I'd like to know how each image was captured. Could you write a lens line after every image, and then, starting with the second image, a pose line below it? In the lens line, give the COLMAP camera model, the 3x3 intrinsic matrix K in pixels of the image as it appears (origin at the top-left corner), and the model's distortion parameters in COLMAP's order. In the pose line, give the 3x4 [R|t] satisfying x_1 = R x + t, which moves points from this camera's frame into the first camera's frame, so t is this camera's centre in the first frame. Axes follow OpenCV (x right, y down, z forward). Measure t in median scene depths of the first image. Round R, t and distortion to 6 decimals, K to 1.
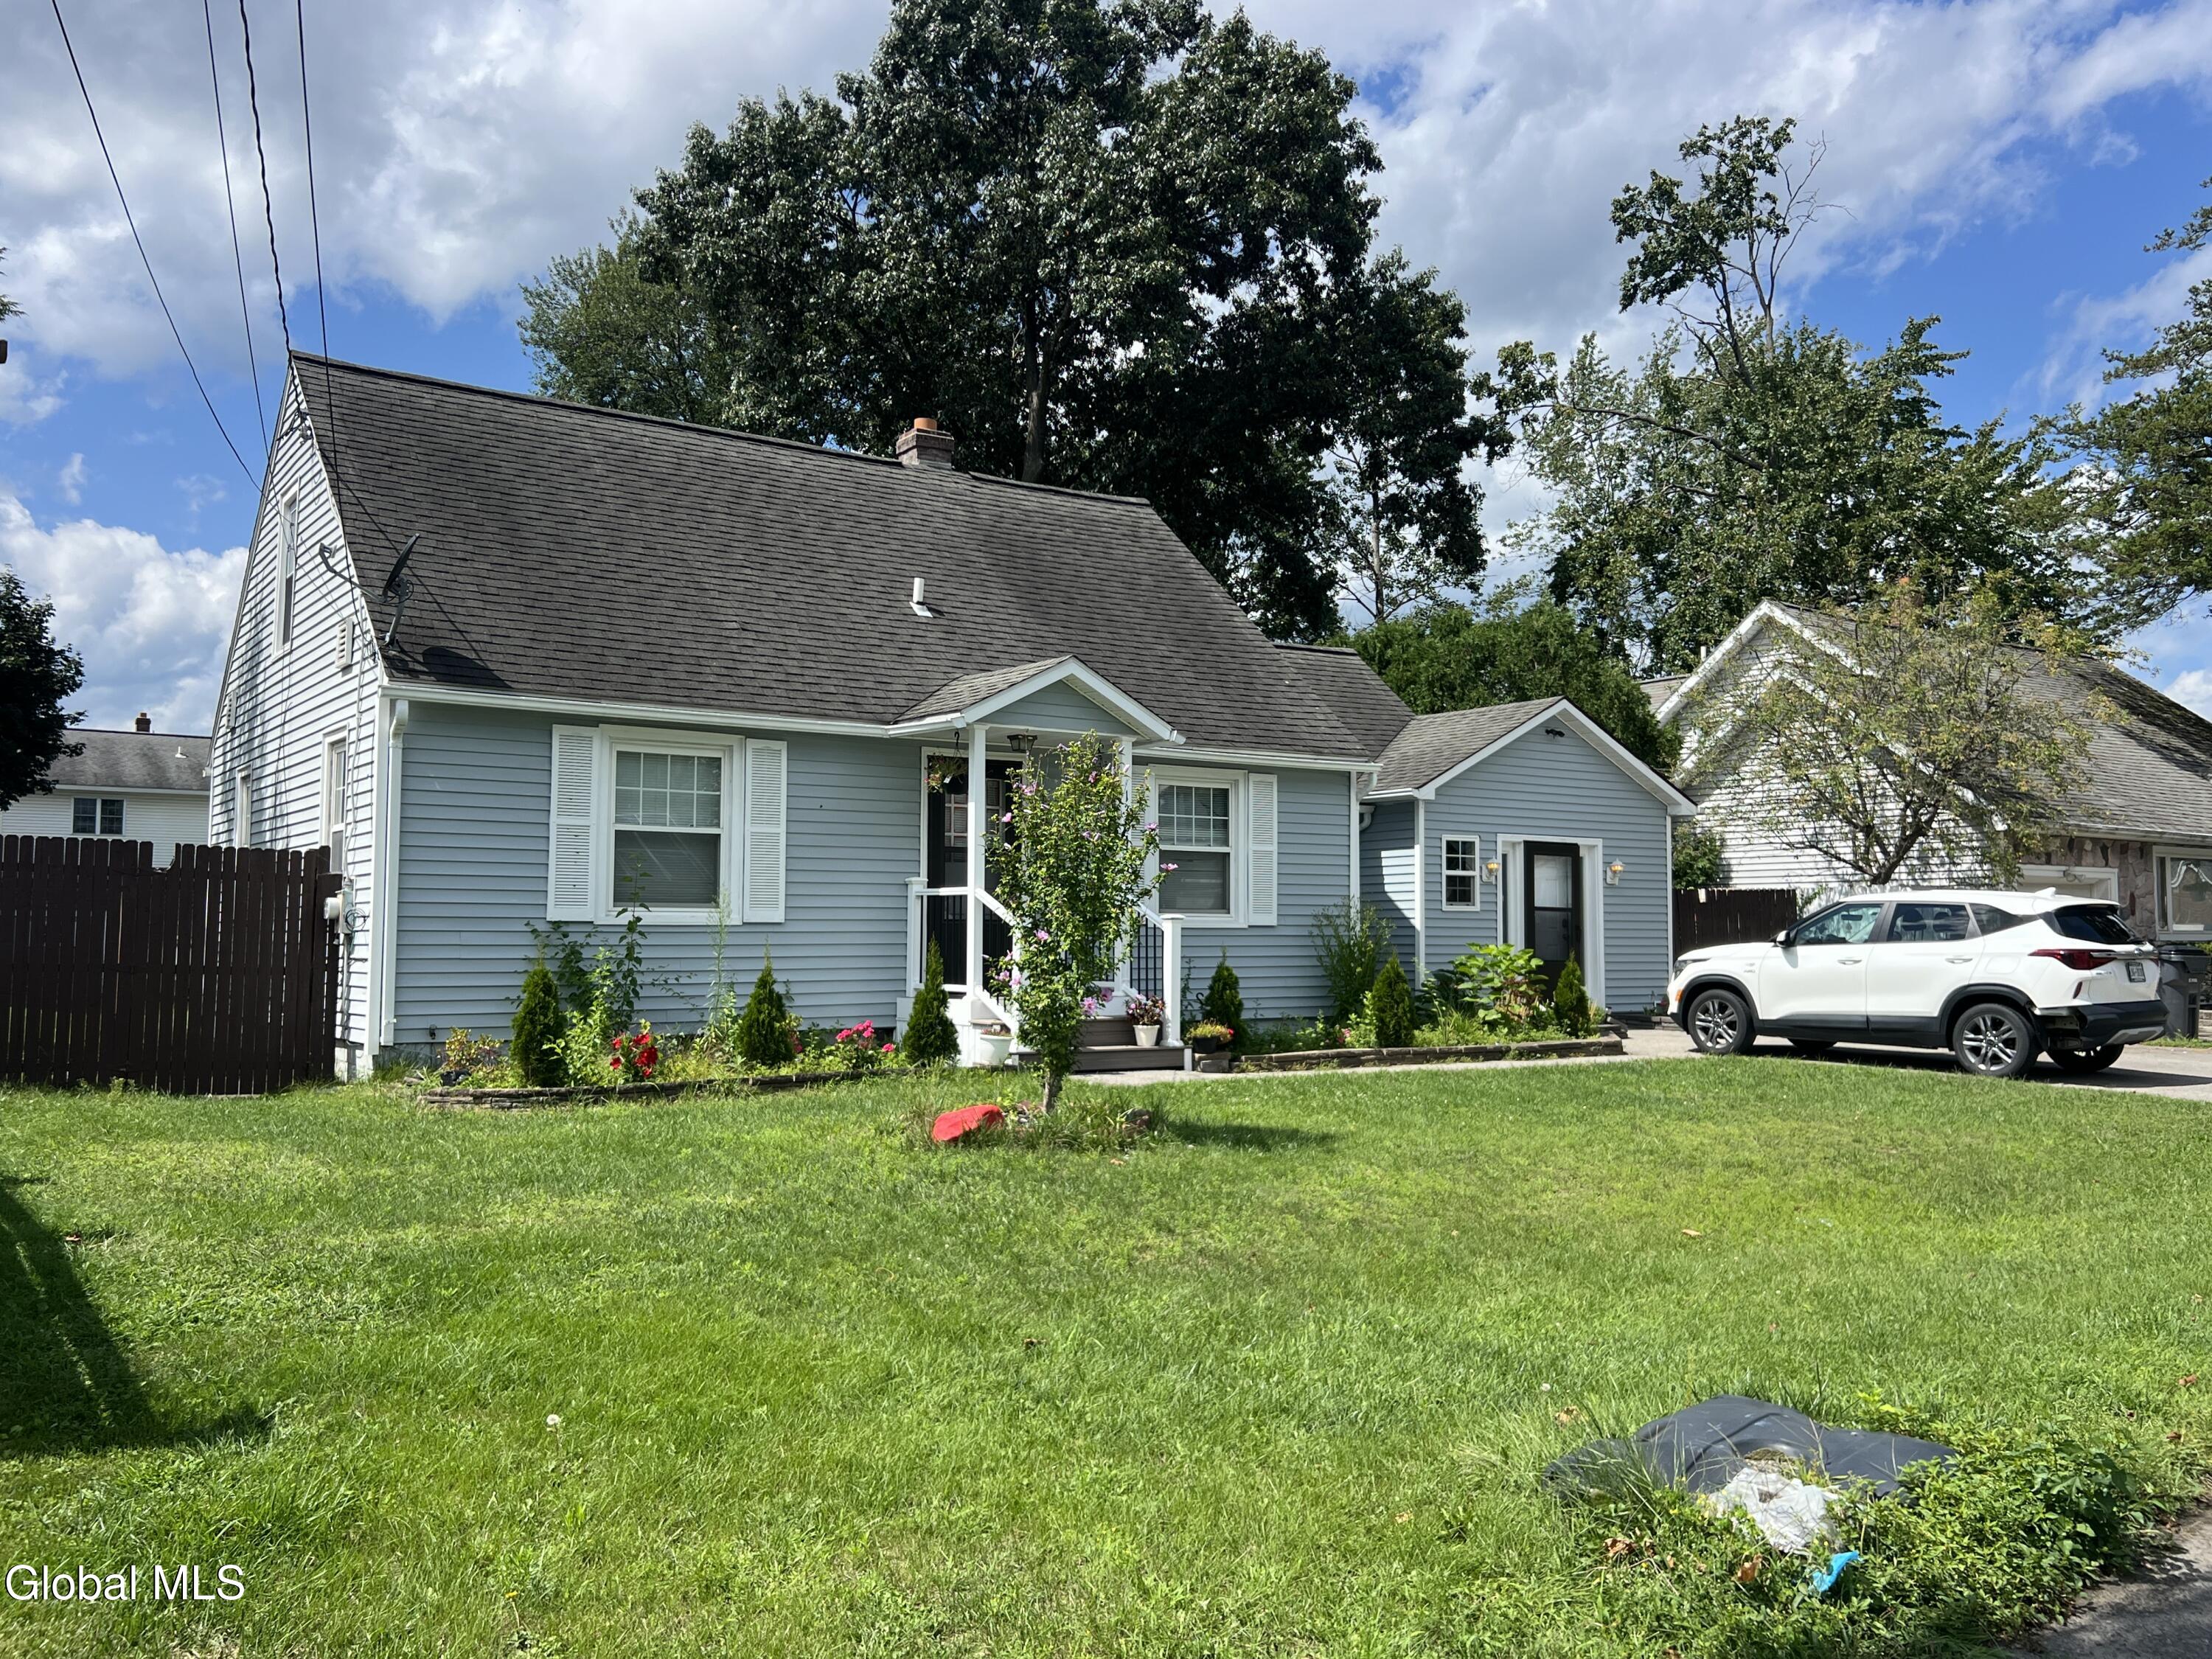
lens RADIAL K [[1803.8, 0, 1086.4], [0, 1803.8, 817.2], [0, 0, 1]] dist [0.016181, -0.008460]
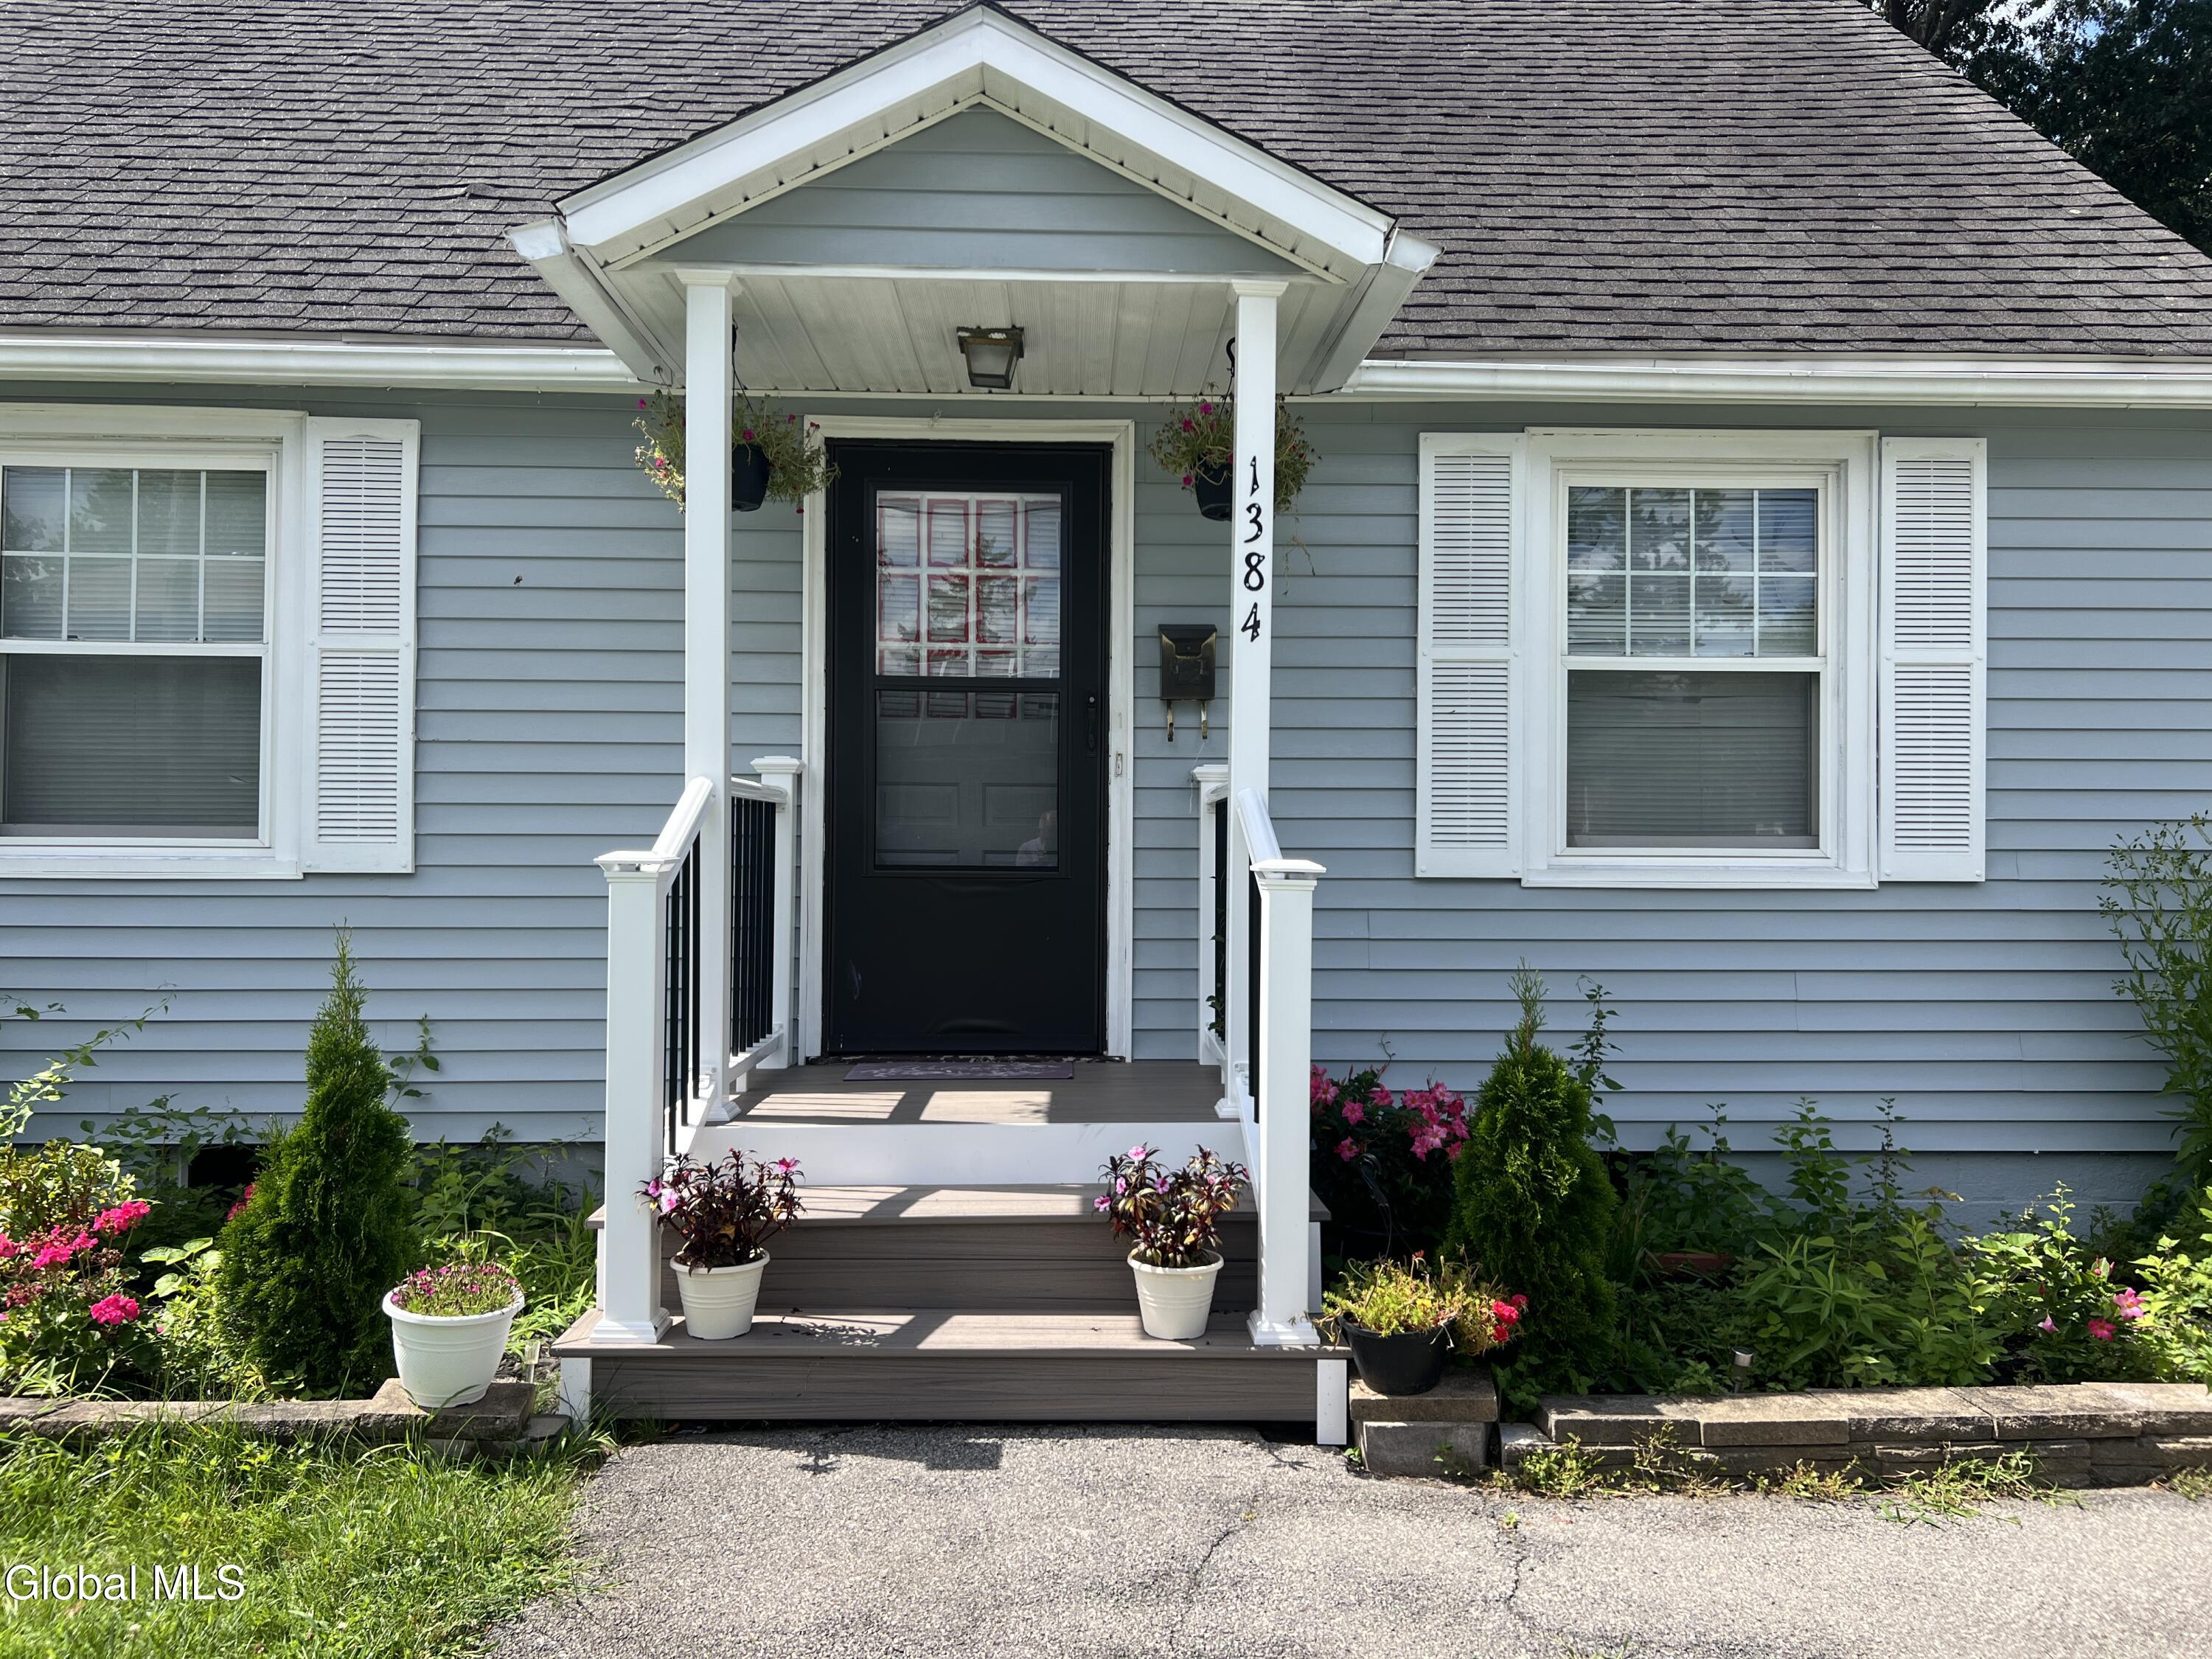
lens RADIAL K [[1677.7, 0, 1091.5], [0, 1677.7, 828.0], [0, 0, 1]] dist [-0.000389, 0.002599]
pose [[0.843963, -0.003508, -0.536390, 0.132679], [0.030676, 0.998658, 0.041734, 0.031263], [0.535524, -0.051676, 0.842937, 0.640928]]
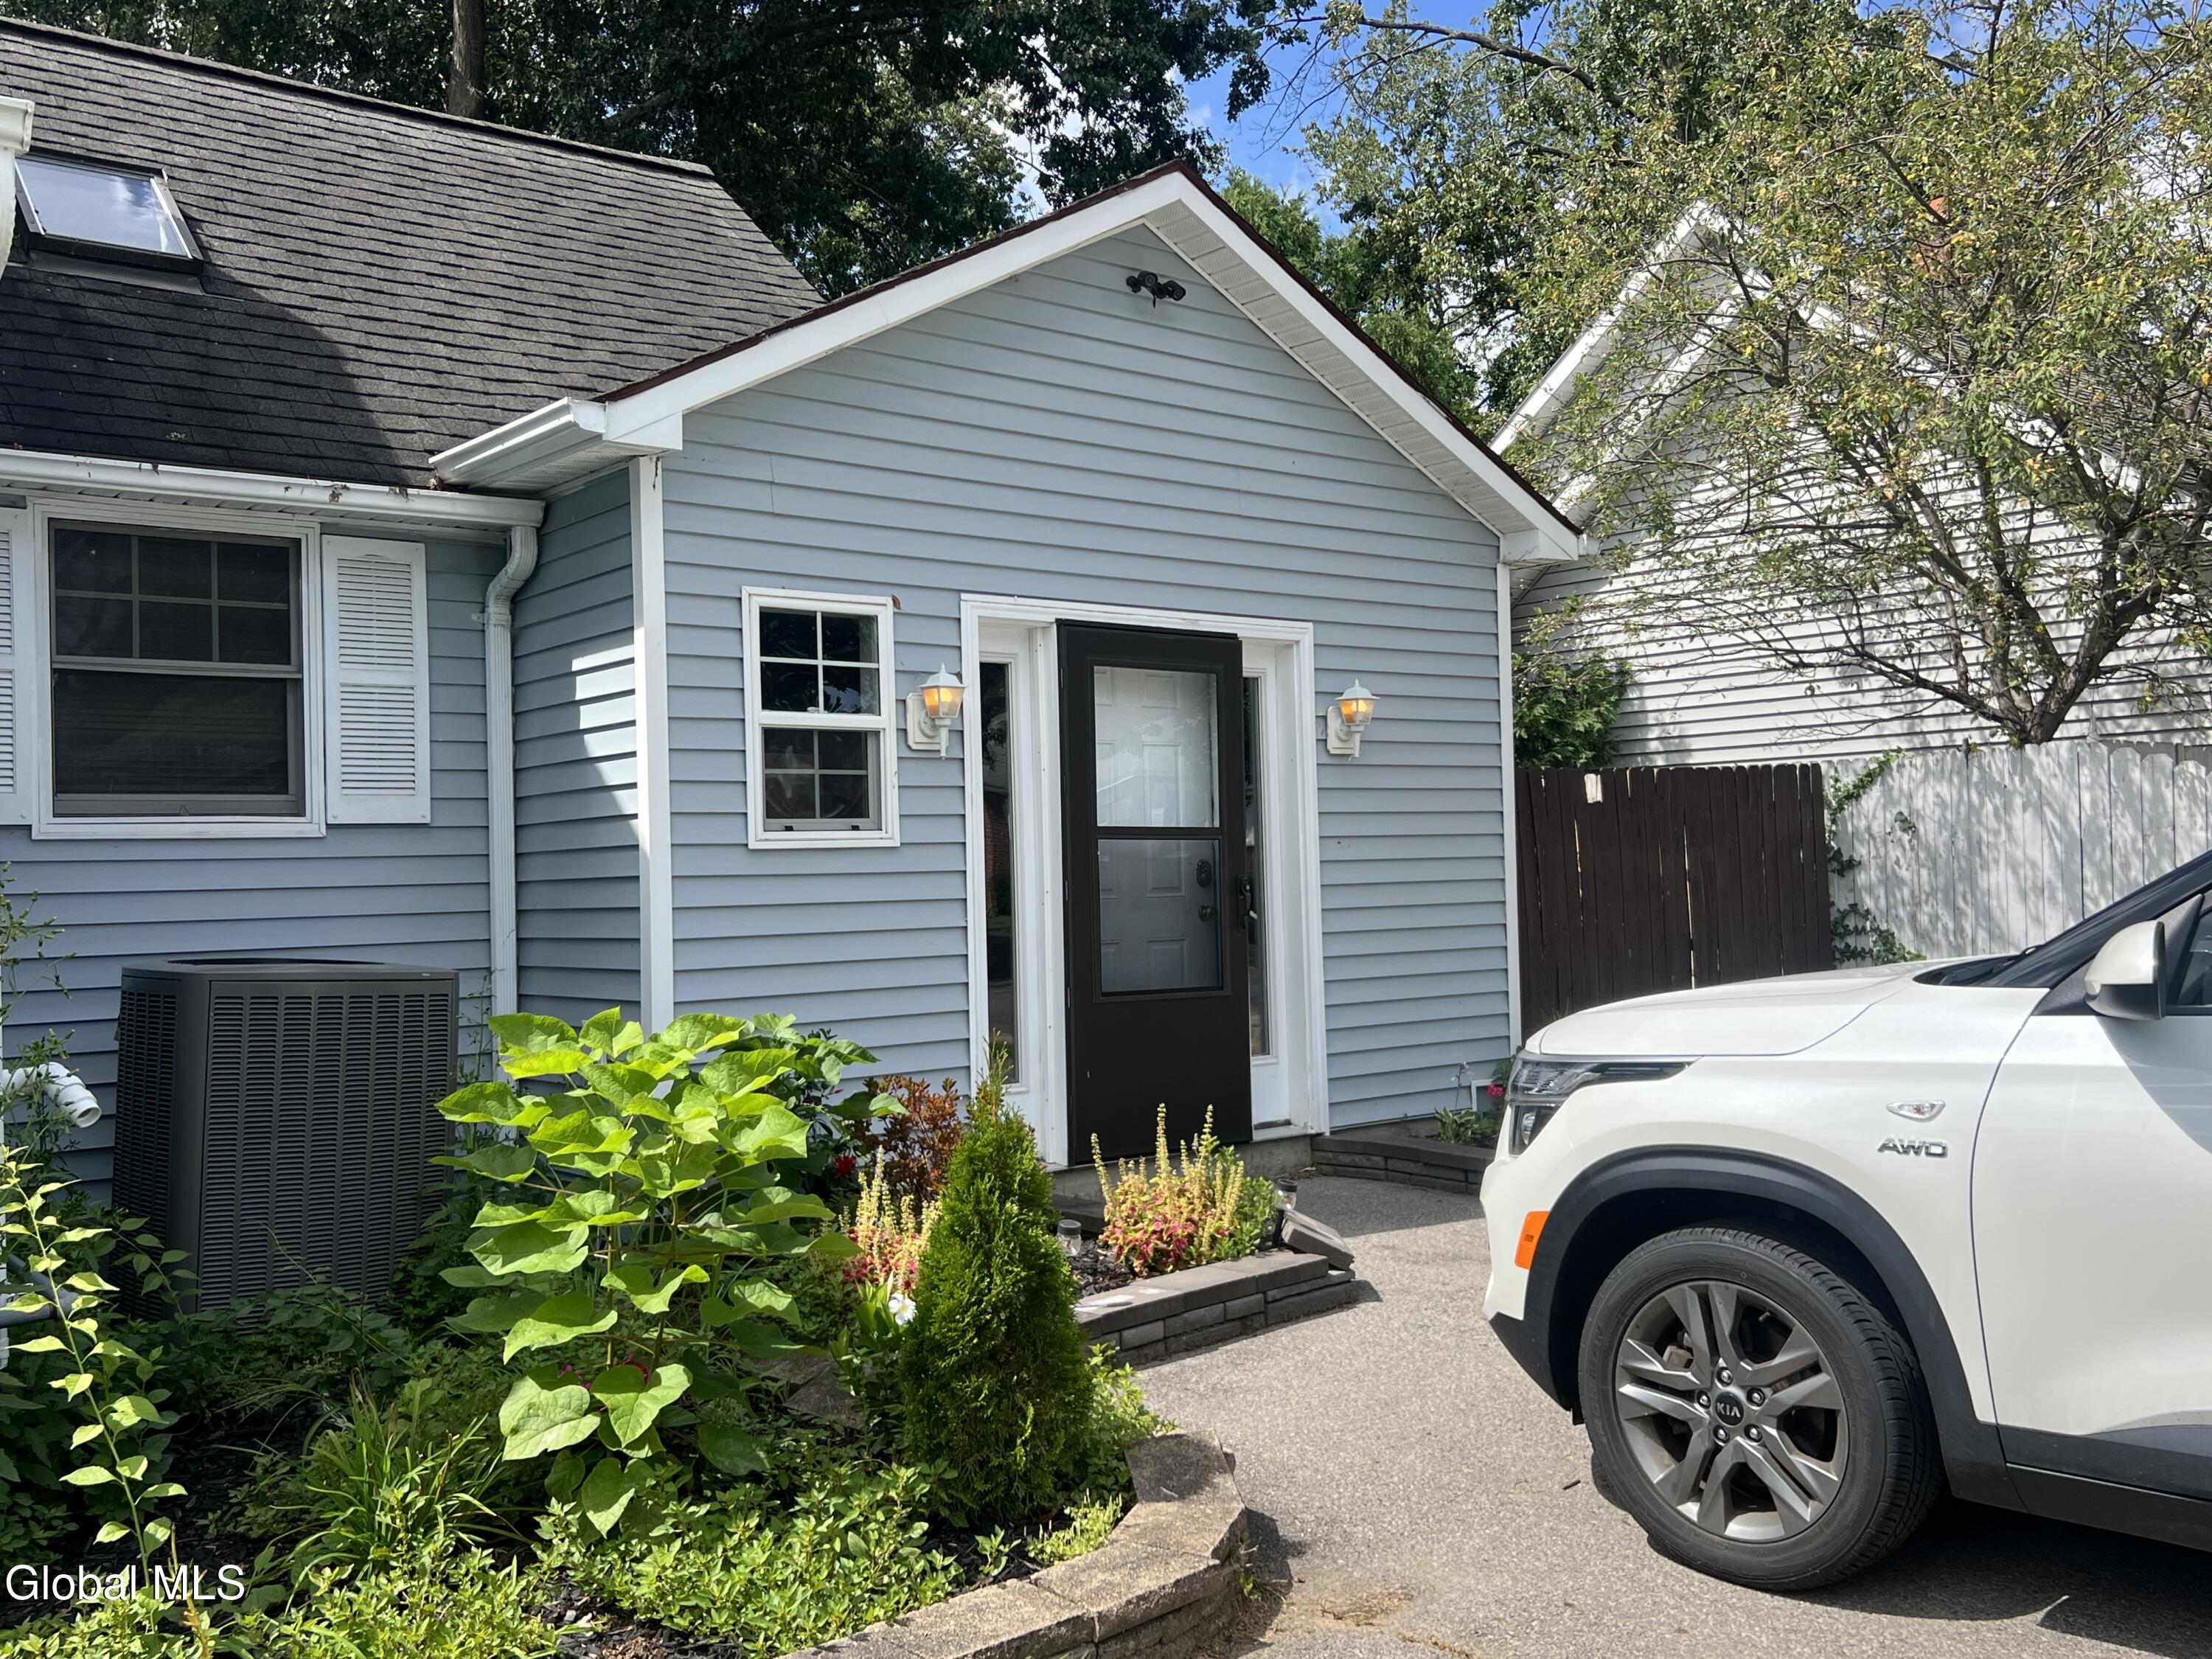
lens RADIAL K [[2041.0, 0, 1120.2], [0, 2041.0, 844.9], [0, 0, 1]] dist [0.008883, -0.004726]
pose [[0.993025, -0.028380, 0.114437, 0.256743], [0.022407, 0.998335, 0.053150, 0.040940], [-0.115755, -0.050215, 0.992008, 0.780024]]
